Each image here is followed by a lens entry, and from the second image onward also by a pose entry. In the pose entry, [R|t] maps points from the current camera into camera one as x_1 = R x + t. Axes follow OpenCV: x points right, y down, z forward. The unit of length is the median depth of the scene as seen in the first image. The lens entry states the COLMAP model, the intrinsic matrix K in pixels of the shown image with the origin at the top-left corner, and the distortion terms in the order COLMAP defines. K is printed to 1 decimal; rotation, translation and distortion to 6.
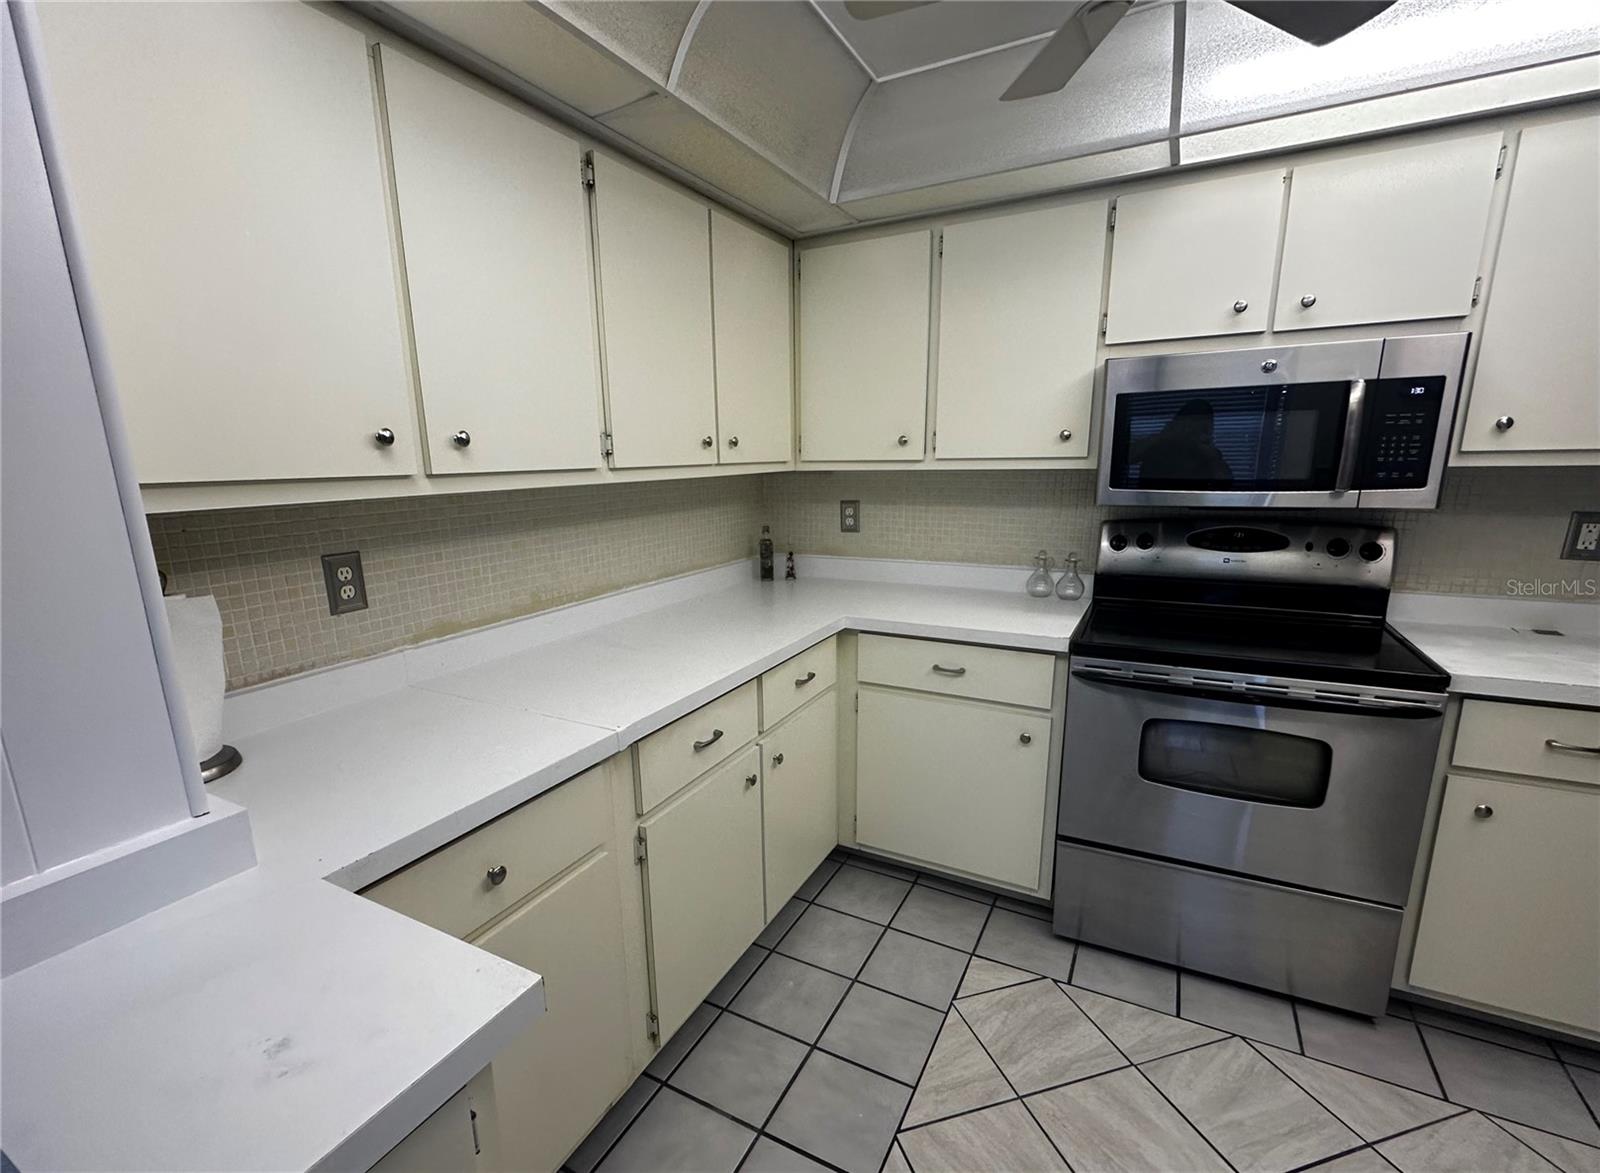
lens RADIAL K [[716.1, 0, 768.7], [0, 716.1, 619.4], [0, 0, 1]] dist [-0.002291, 0.000043]
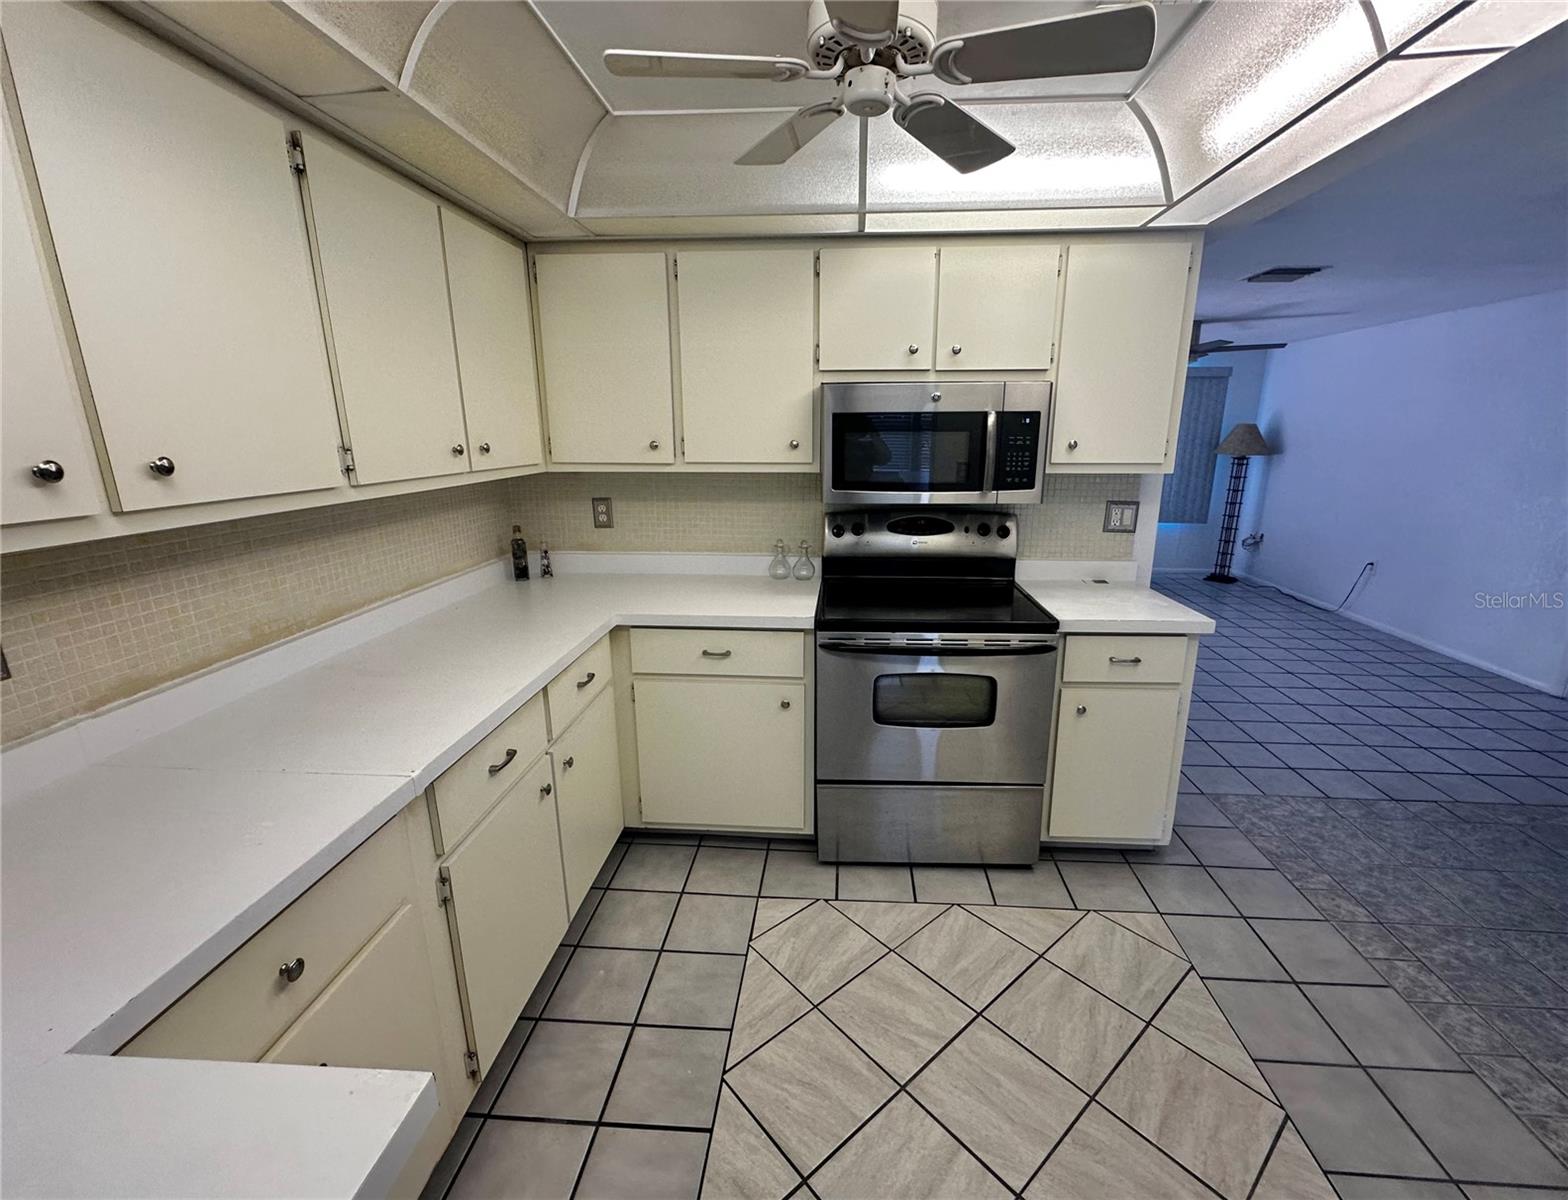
lens RADIAL K [[670.8, 0, 799.6], [0, 670.8, 596.2], [0, 0, 1]] dist [-0.006324, 0.000831]
pose [[0.903330, -0.087803, 0.419863, -0.077390], [0.080936, 0.996133, 0.034182, -0.053728], [-0.421240, 0.003104, 0.906944, -0.010141]]
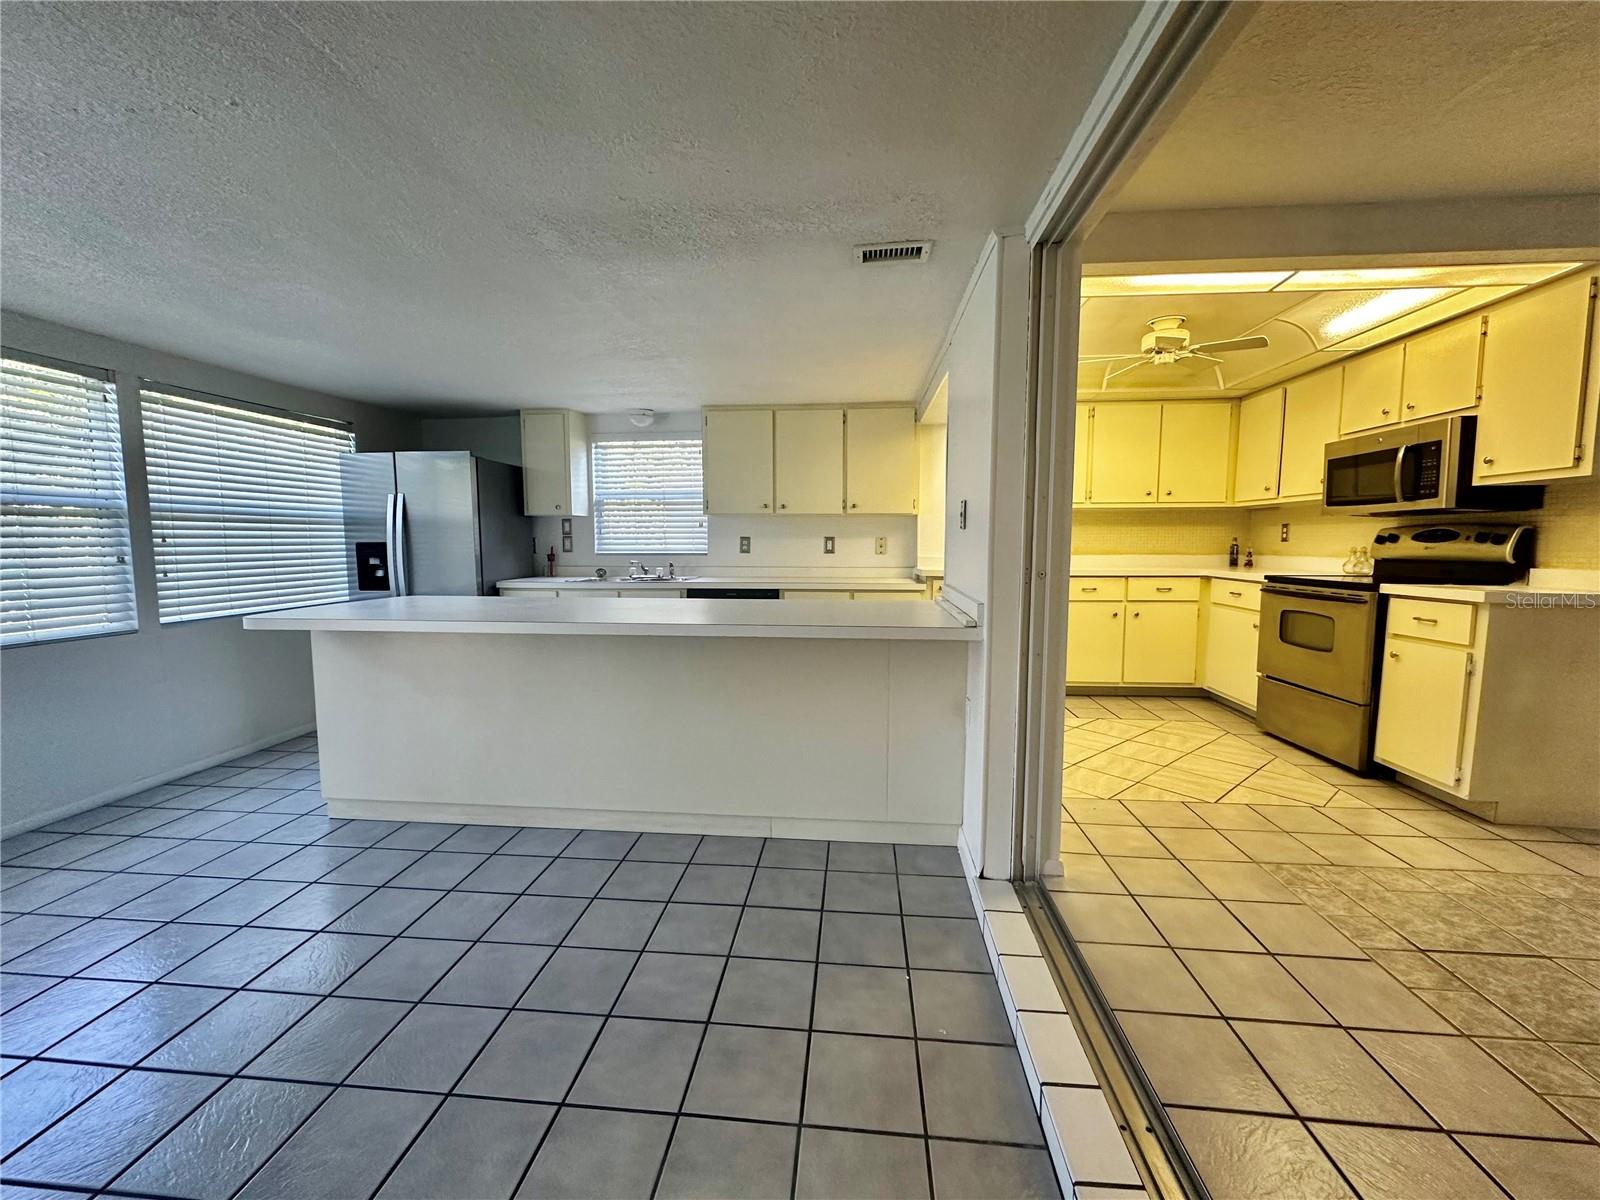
lens RADIAL K [[644.3, 0, 794.8], [0, 644.3, 597.2], [0, 0, 1]] dist [0.003518, 0.000748]
pose [[0.401468, 0.099484, -0.910454, 1.759217], [-0.213719, 0.976815, 0.012495, 0.401591], [0.890588, 0.189565, 0.413422, -1.130608]]
